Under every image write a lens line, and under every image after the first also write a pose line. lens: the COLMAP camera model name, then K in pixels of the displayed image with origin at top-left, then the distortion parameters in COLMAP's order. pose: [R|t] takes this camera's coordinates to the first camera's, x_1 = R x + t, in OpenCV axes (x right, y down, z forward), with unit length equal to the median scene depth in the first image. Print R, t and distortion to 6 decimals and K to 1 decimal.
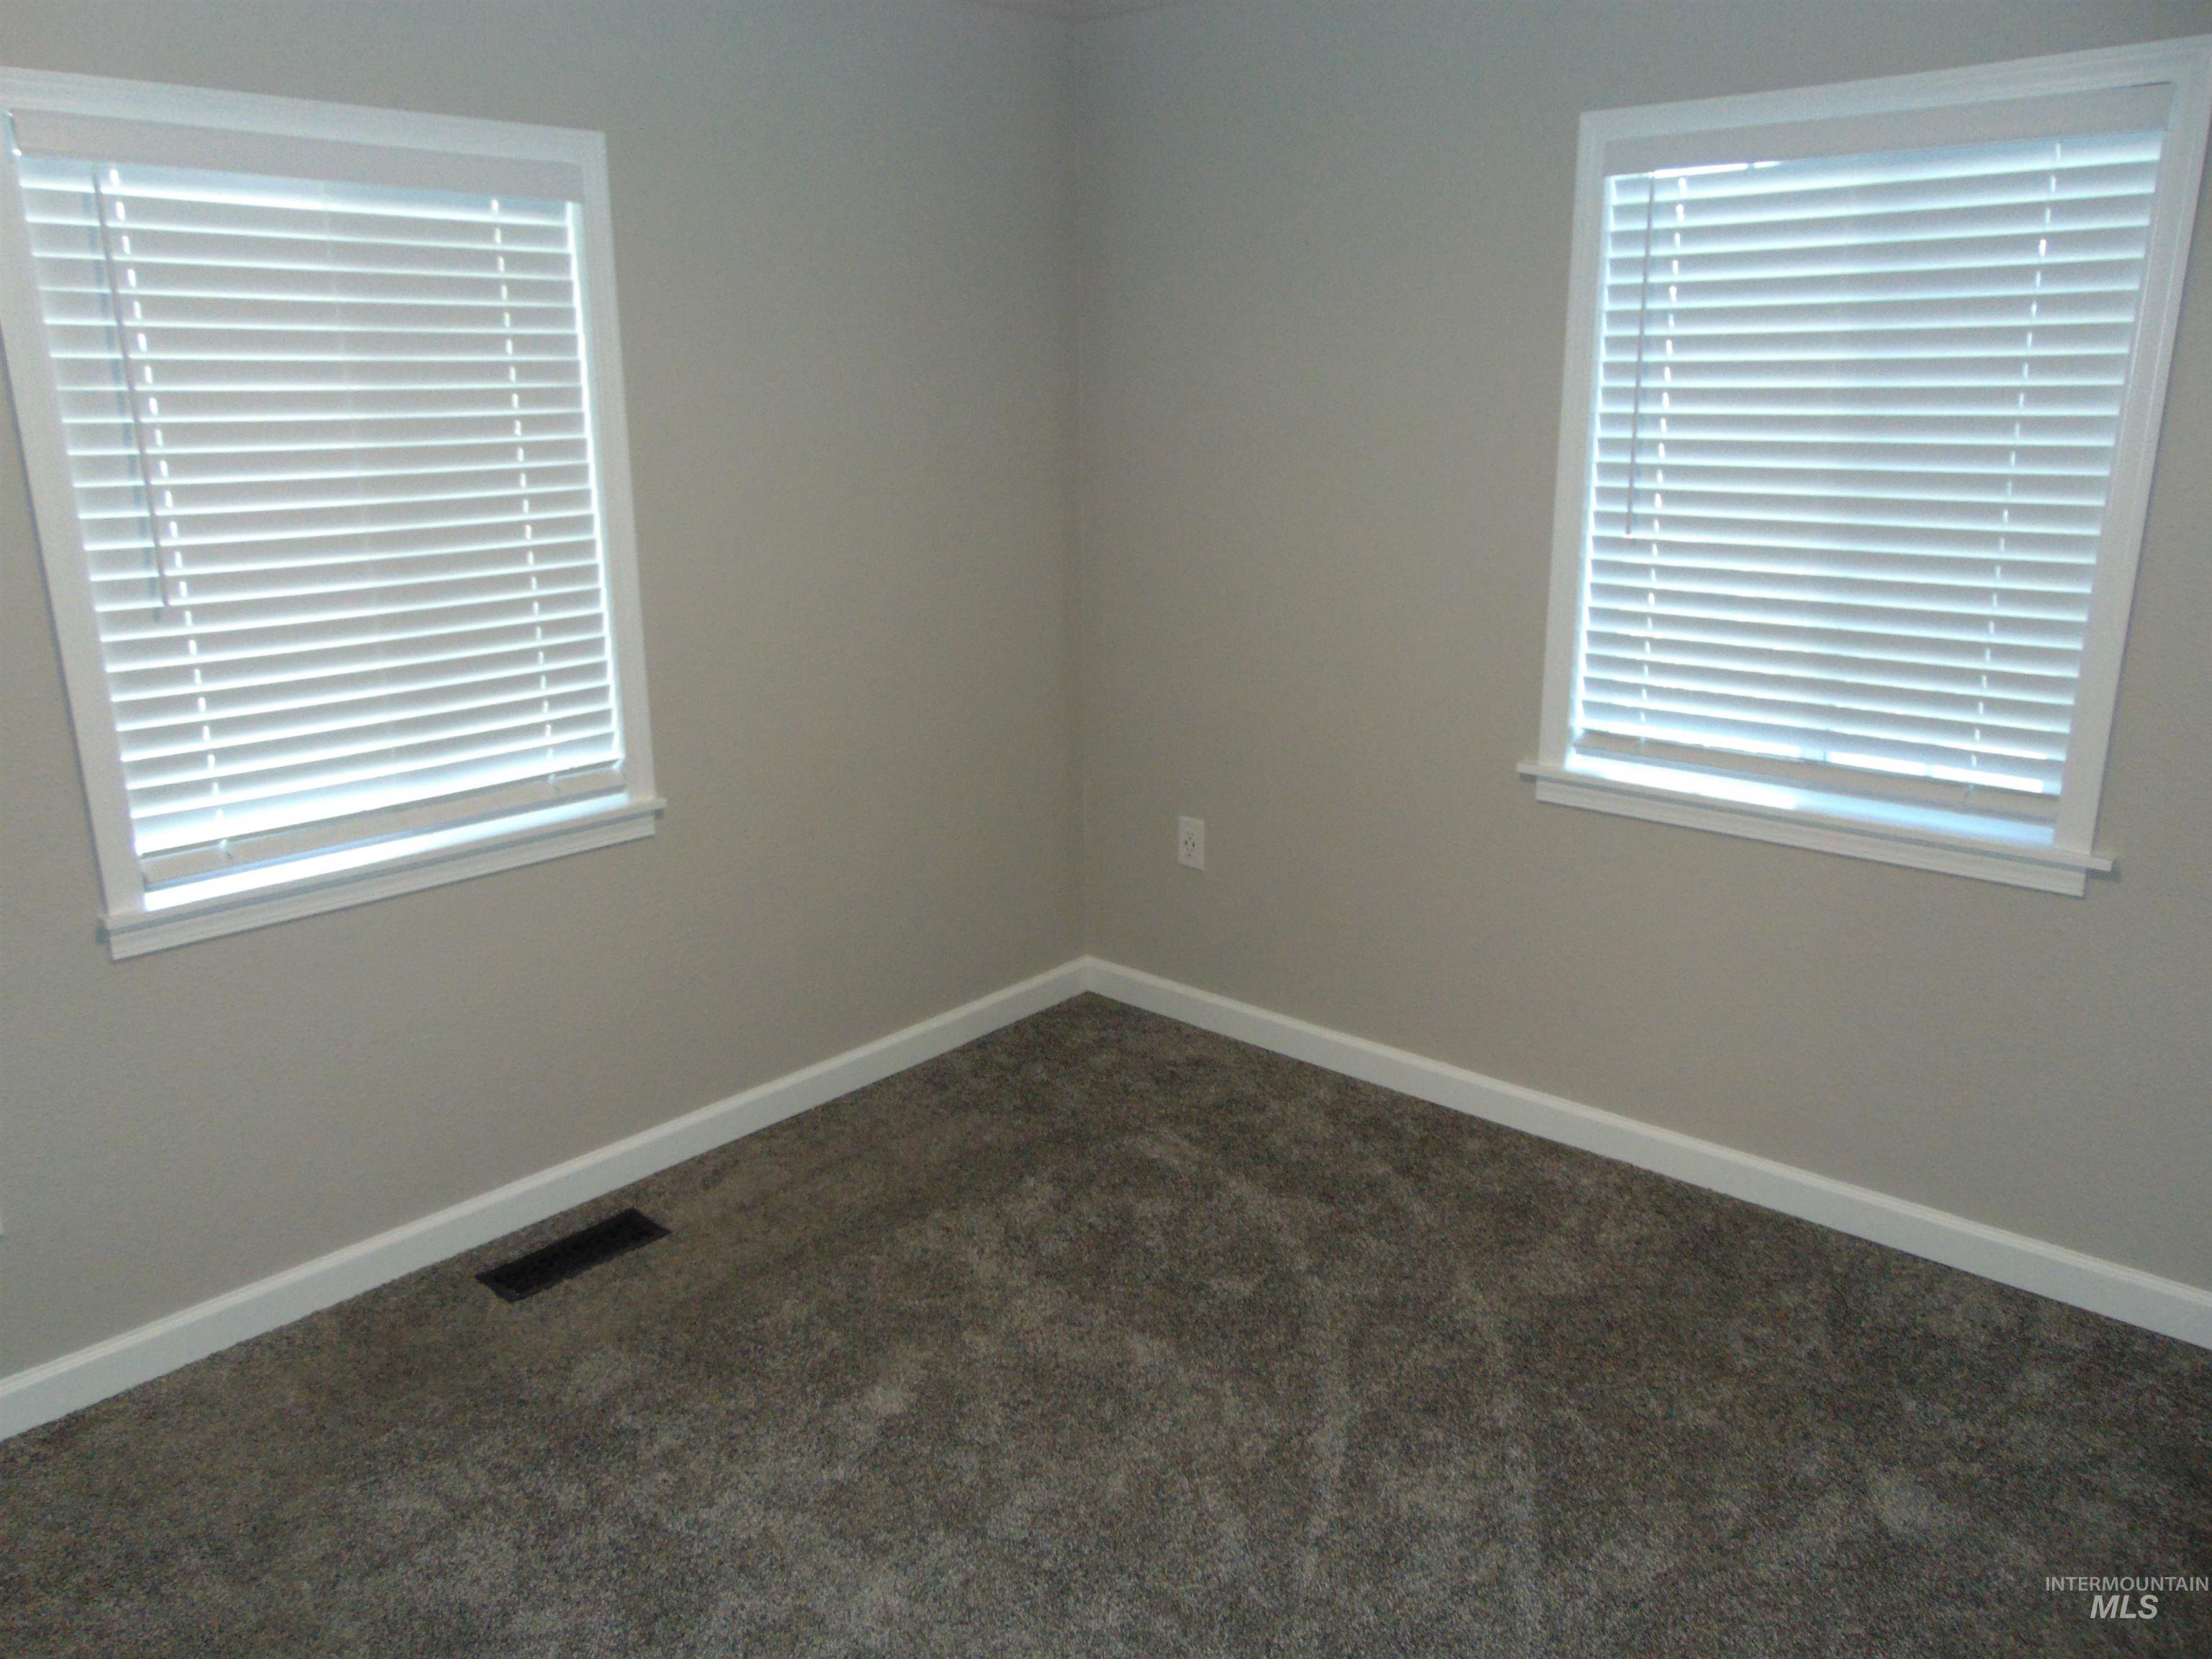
lens RADIAL K [[1677.5, 0, 1111.7], [0, 1677.5, 830.5], [0, 0, 1]] dist [0.014863, 0.032515]
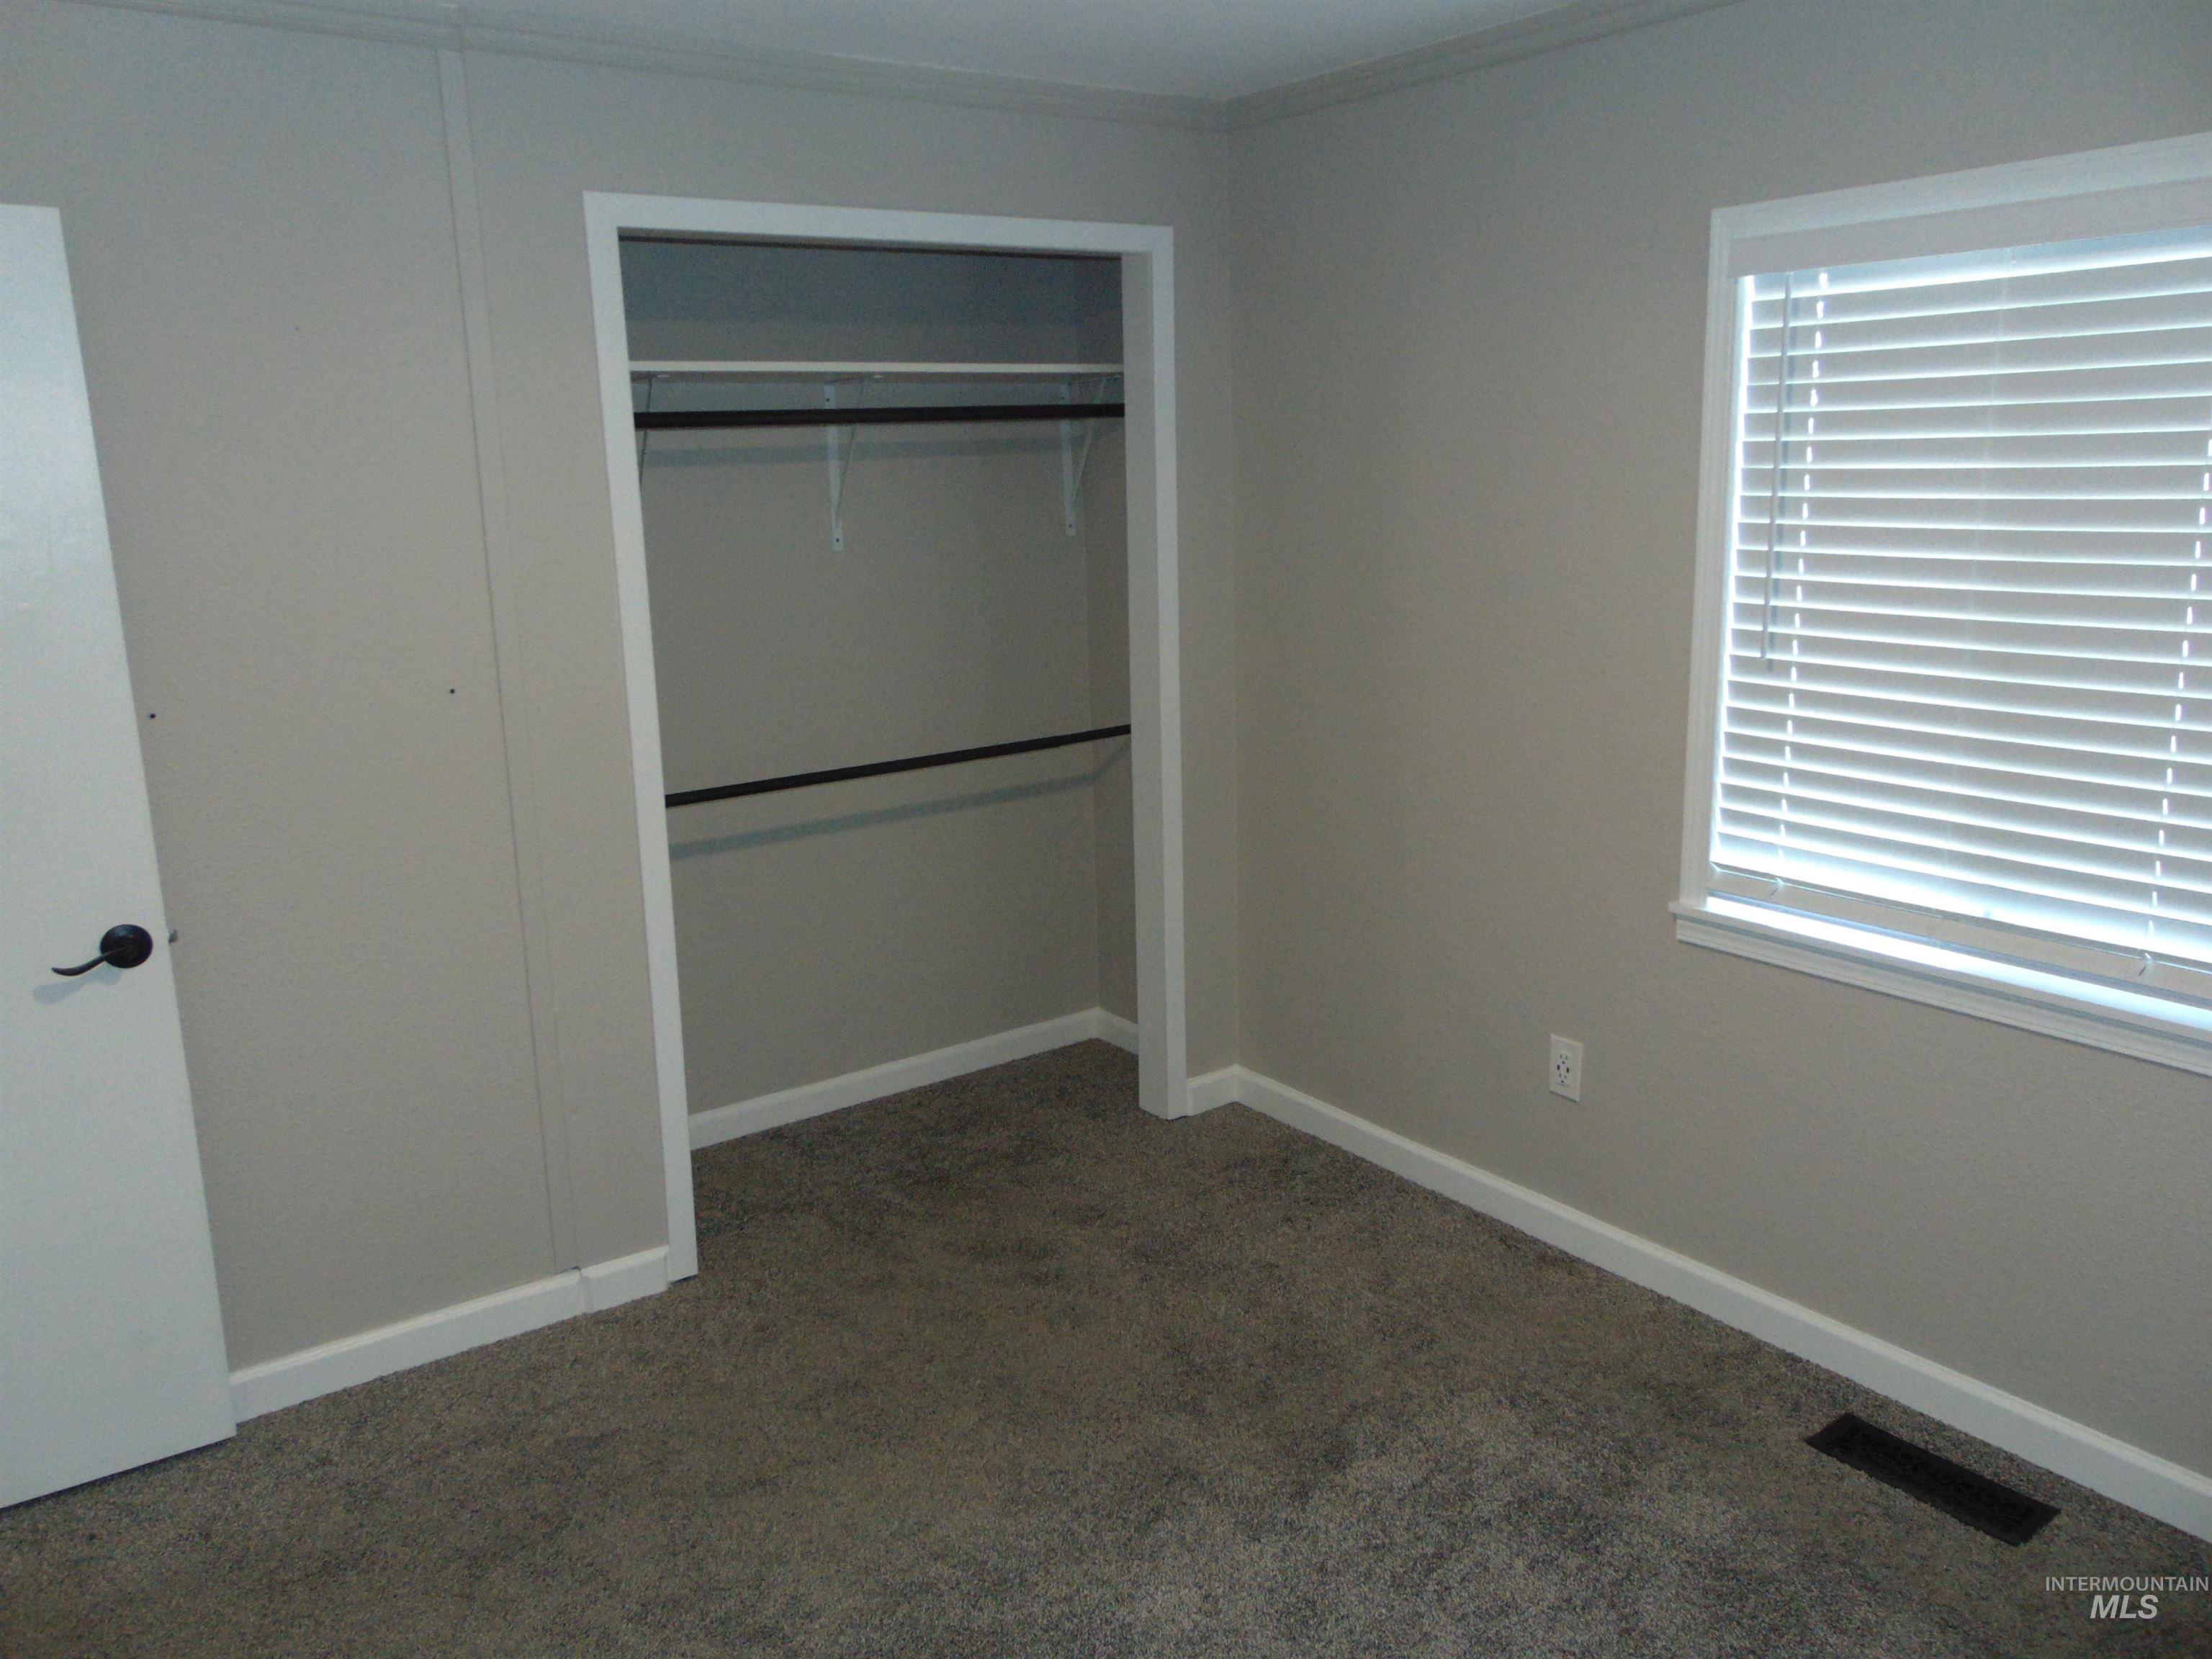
lens RADIAL K [[1677.5, 0, 1102.5], [0, 1677.5, 835.3], [0, 0, 1]] dist [0.014863, 0.032515]
pose [[-0.193797, 0.228917, -0.953960, 0.556676], [-0.249021, 0.929069, 0.273532, -0.197823], [0.948911, 0.290566, -0.123045, 0.680473]]
